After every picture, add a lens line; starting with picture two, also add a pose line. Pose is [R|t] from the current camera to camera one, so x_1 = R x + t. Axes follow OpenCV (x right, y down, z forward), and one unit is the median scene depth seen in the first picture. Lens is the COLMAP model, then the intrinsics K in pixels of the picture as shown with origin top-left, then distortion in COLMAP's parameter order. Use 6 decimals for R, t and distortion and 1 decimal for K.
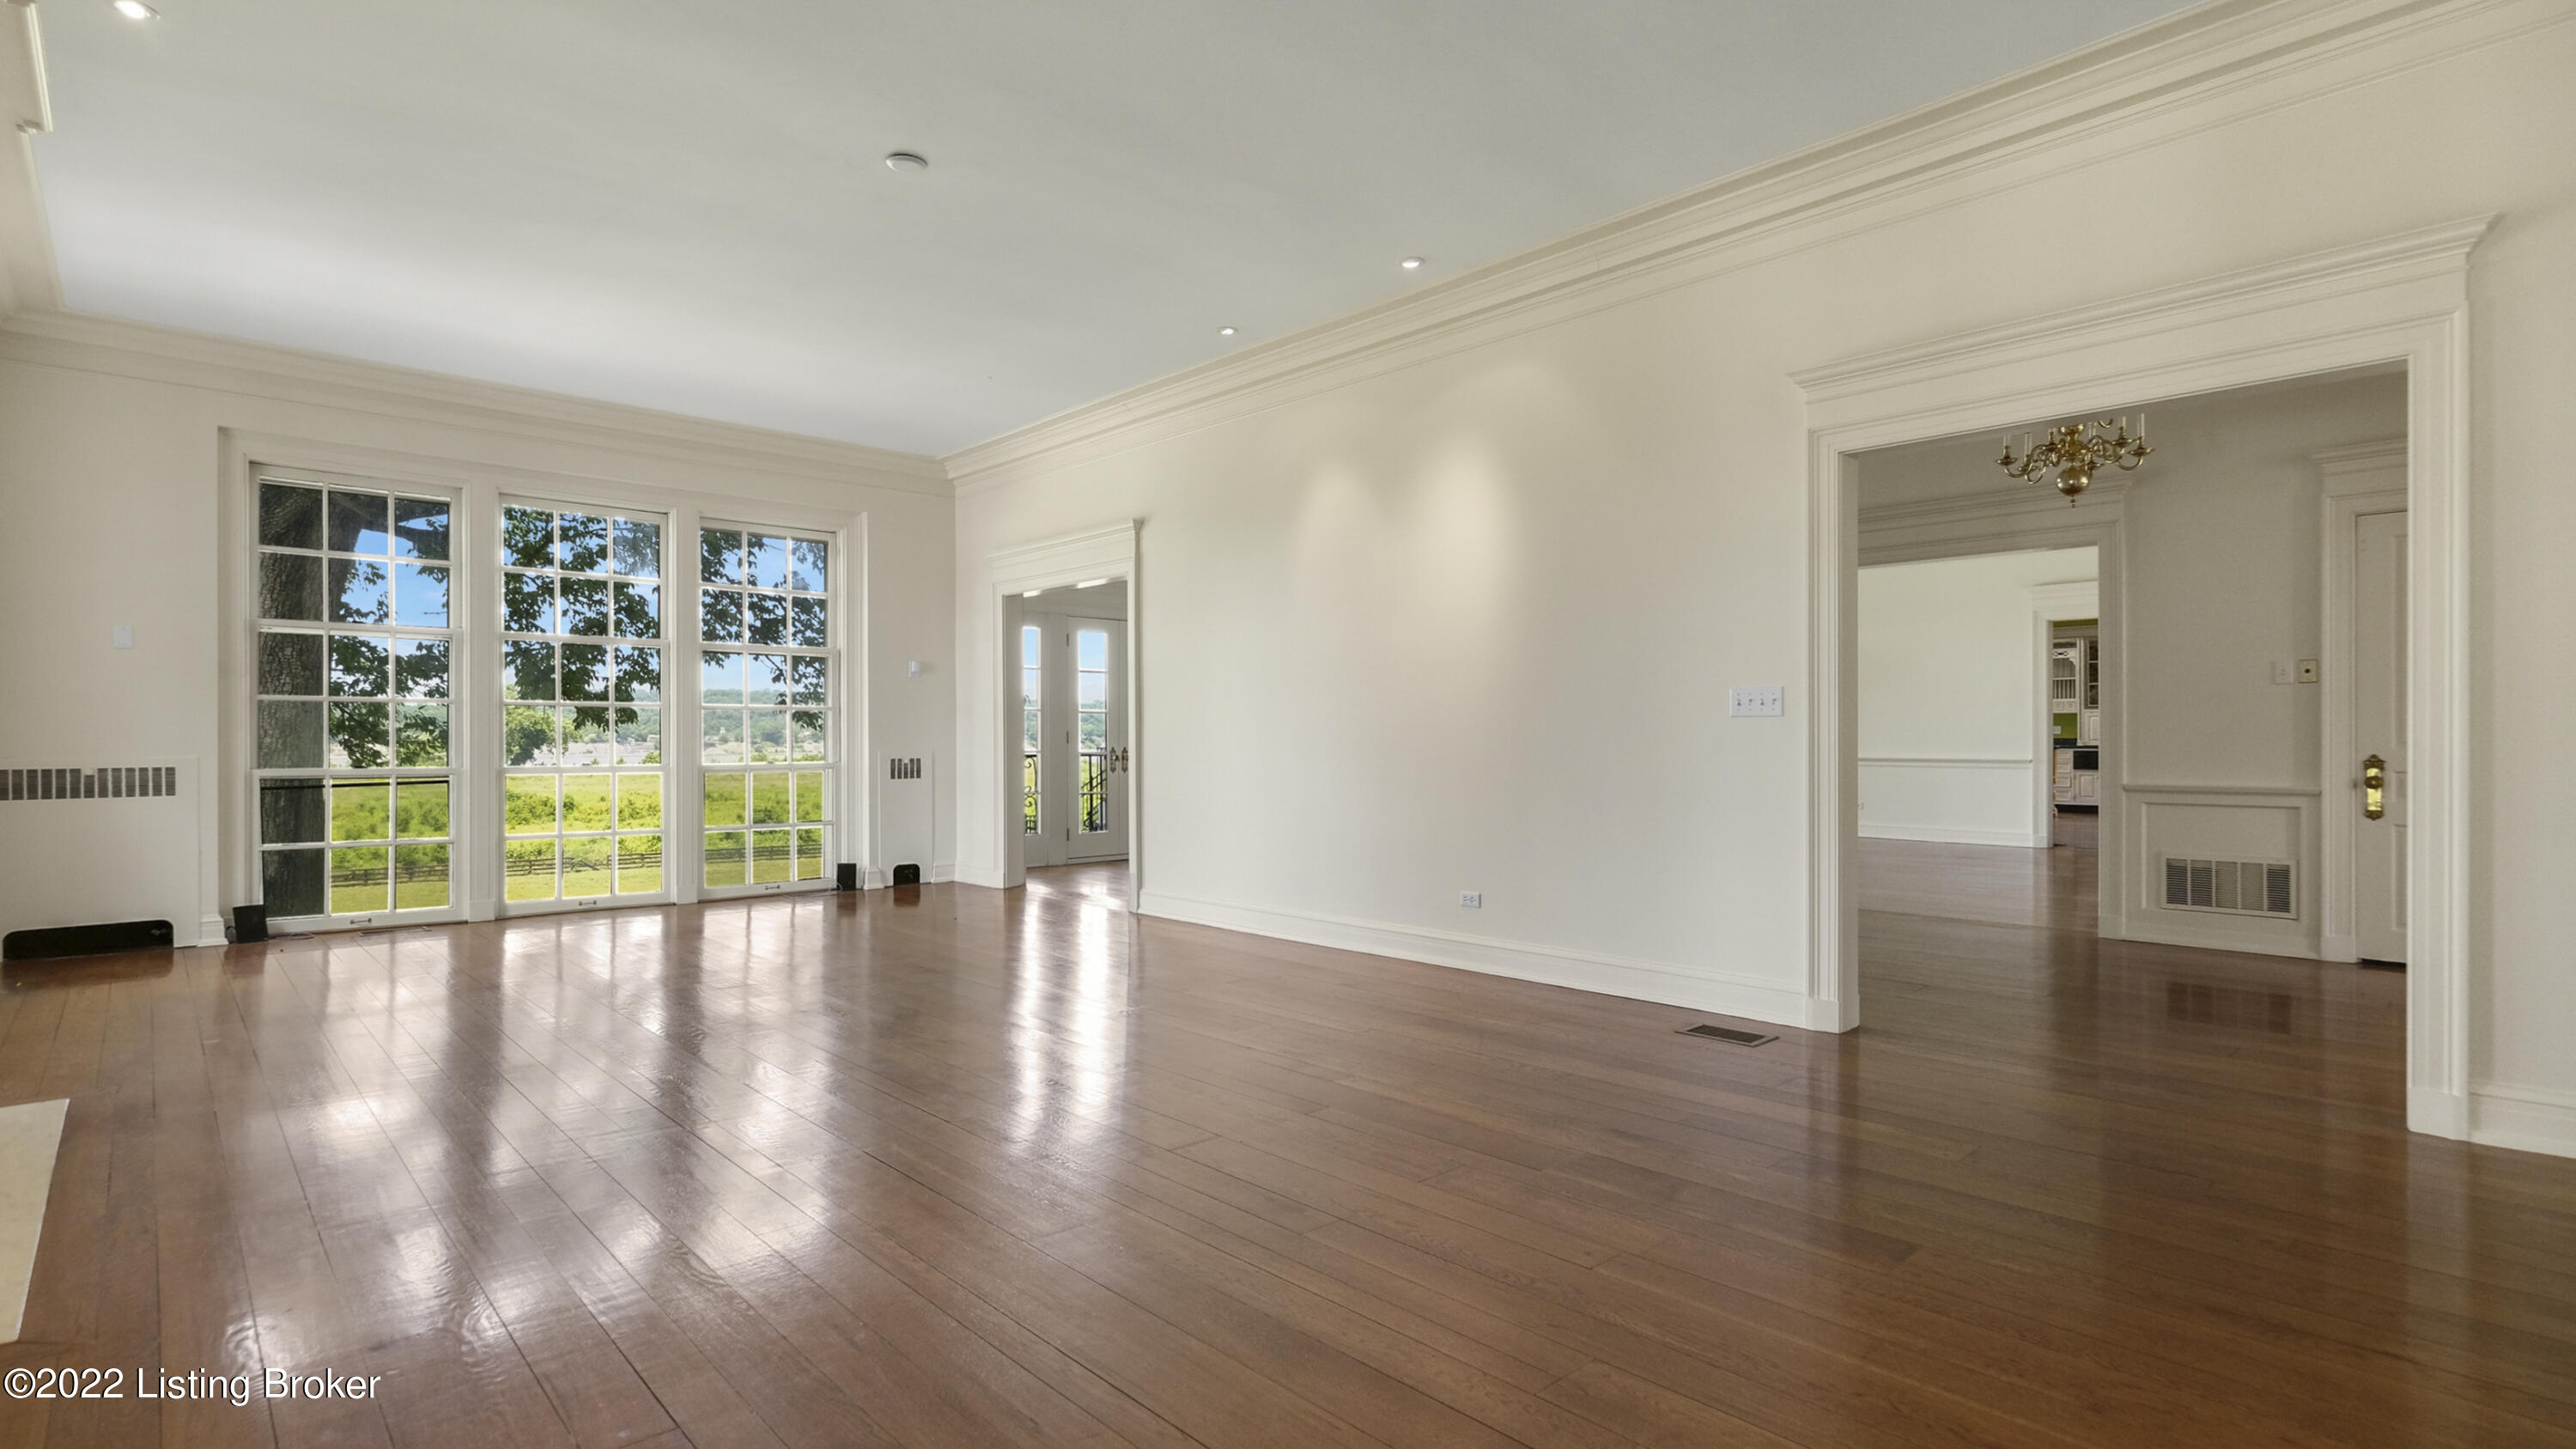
lens RADIAL K [[1194.9, 0, 1292.0], [0, 1194.9, 726.4], [0, 0, 1]] dist [-0.001636, -0.000246]
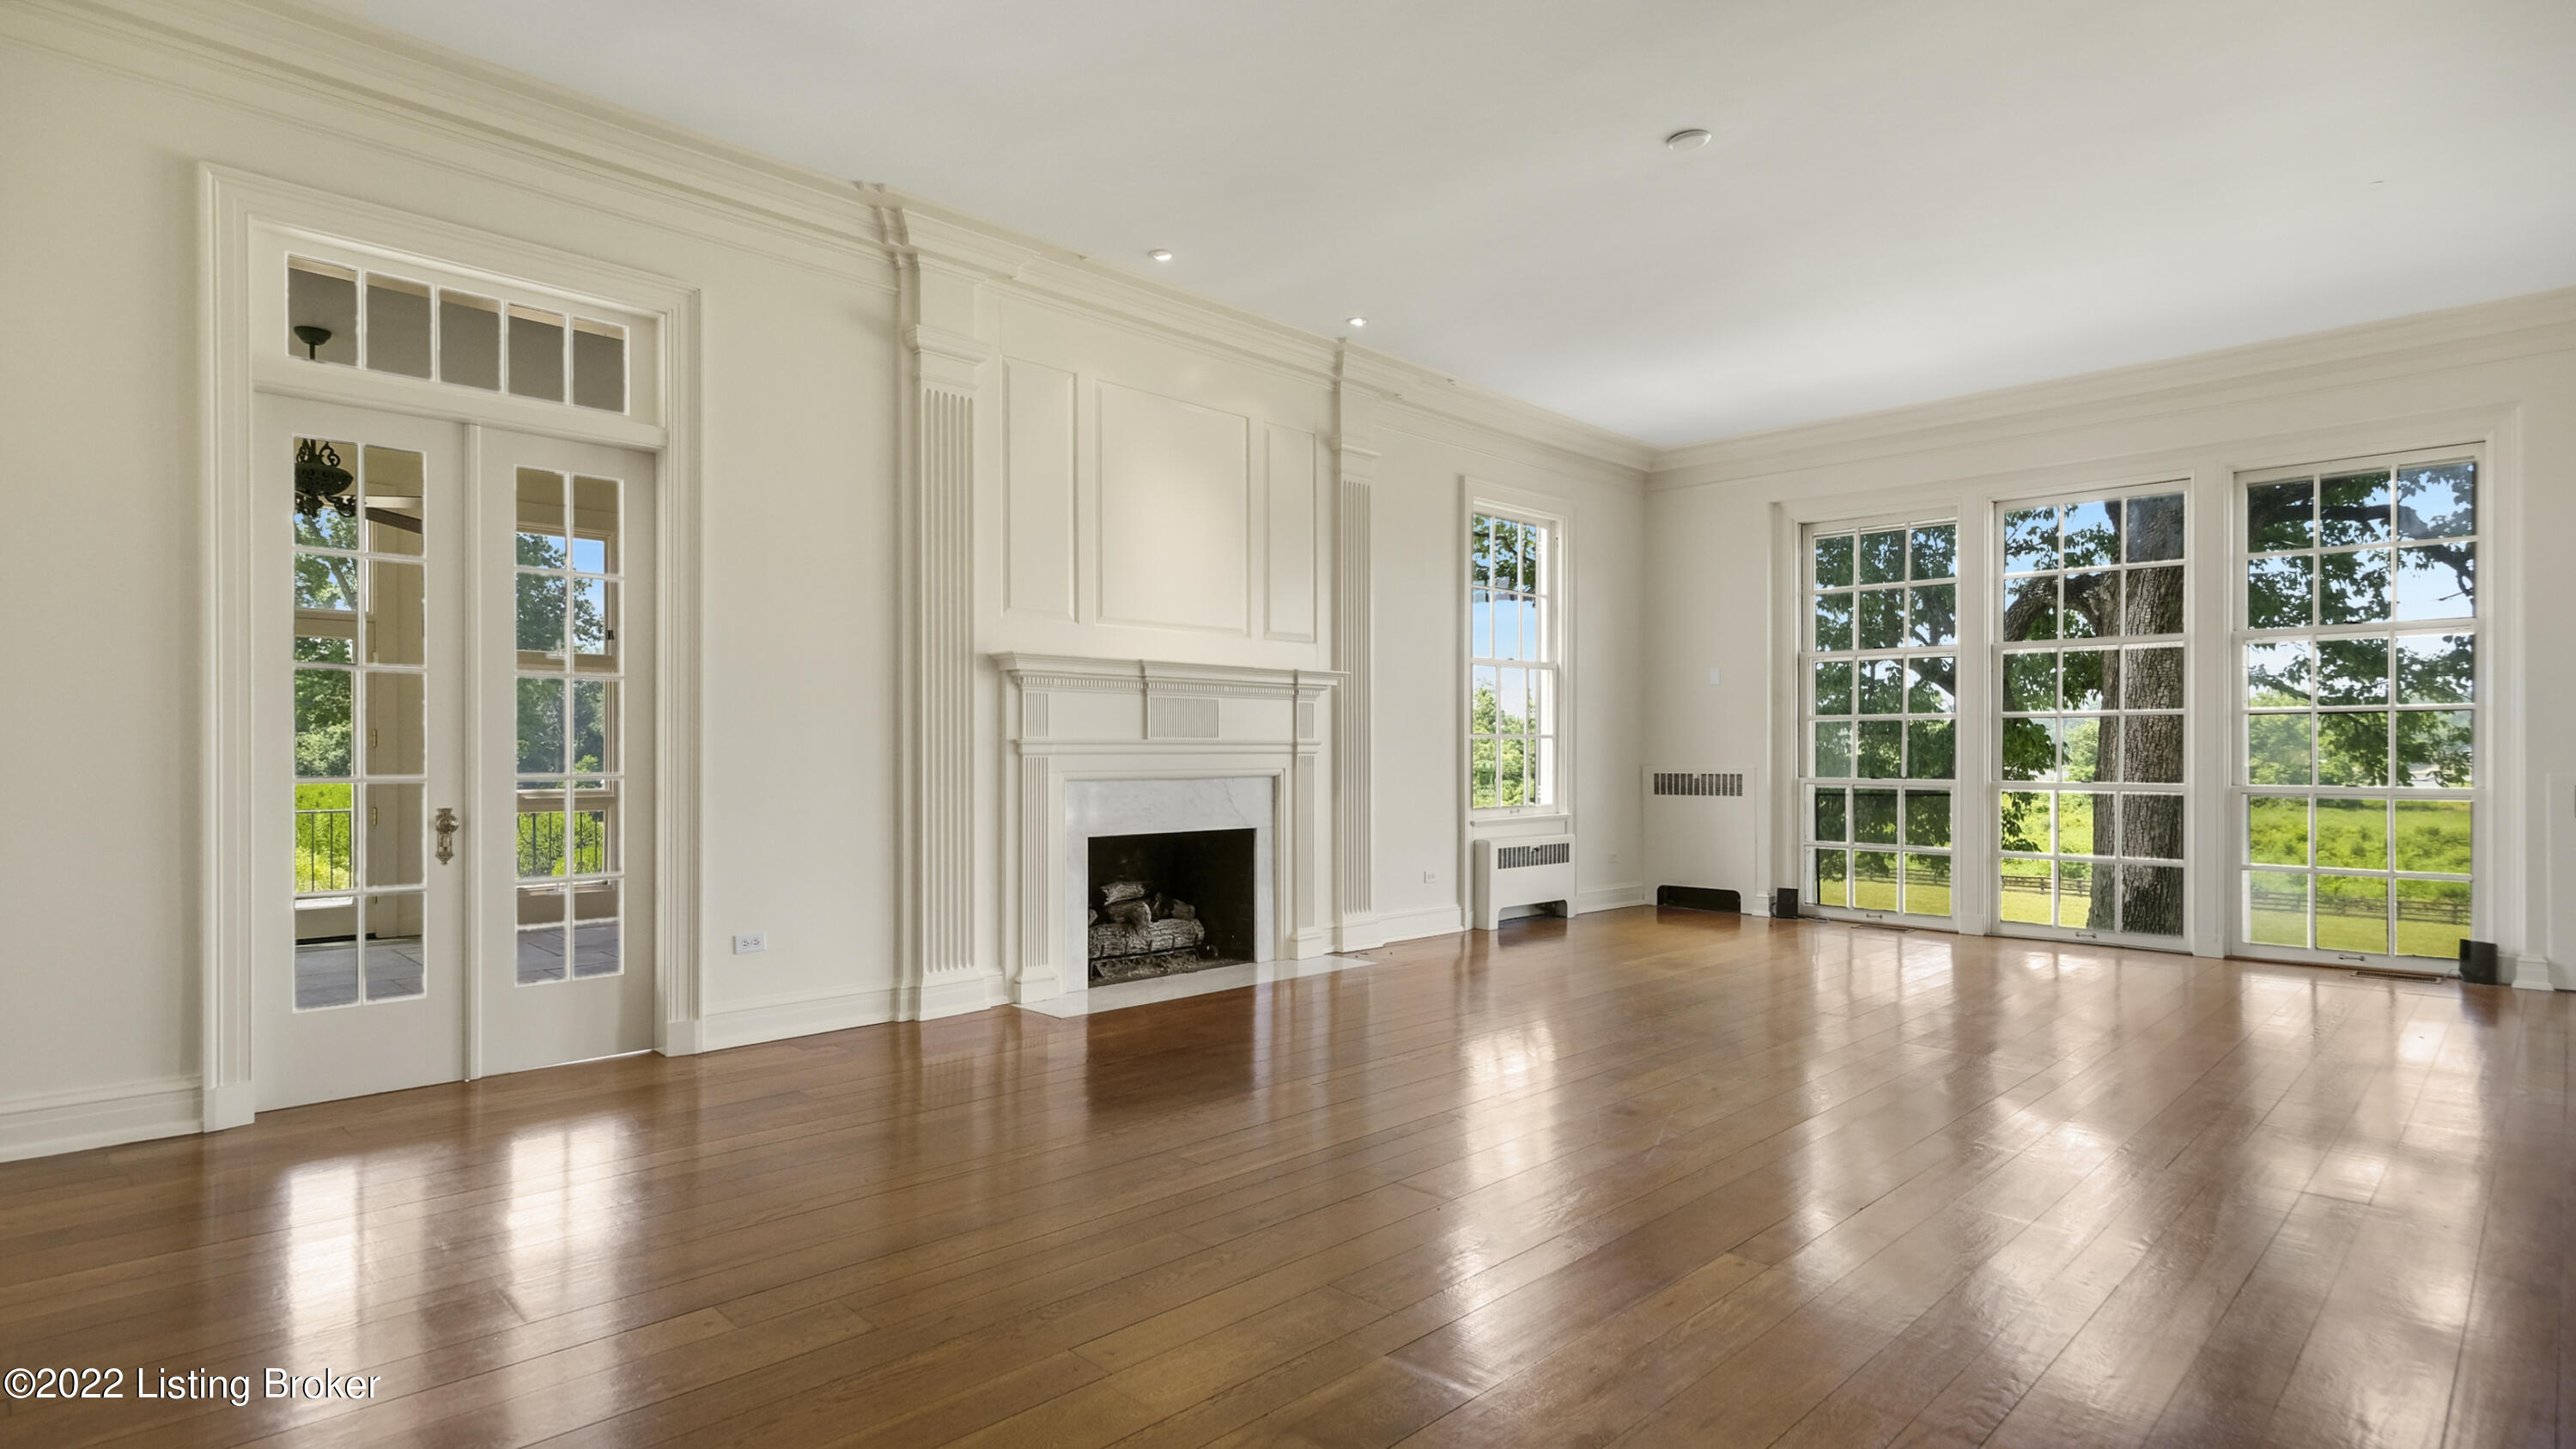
lens RADIAL K [[1348.6, 0, 1291.0], [0, 1348.6, 742.4], [0, 0, 1]] dist [-0.000362, 0.000075]
pose [[0.042418, -0.006316, -0.999080, 0.345485], [0.009386, 0.999938, -0.005923, 0.002466], [0.999056, -0.009126, 0.042475, 0.307086]]
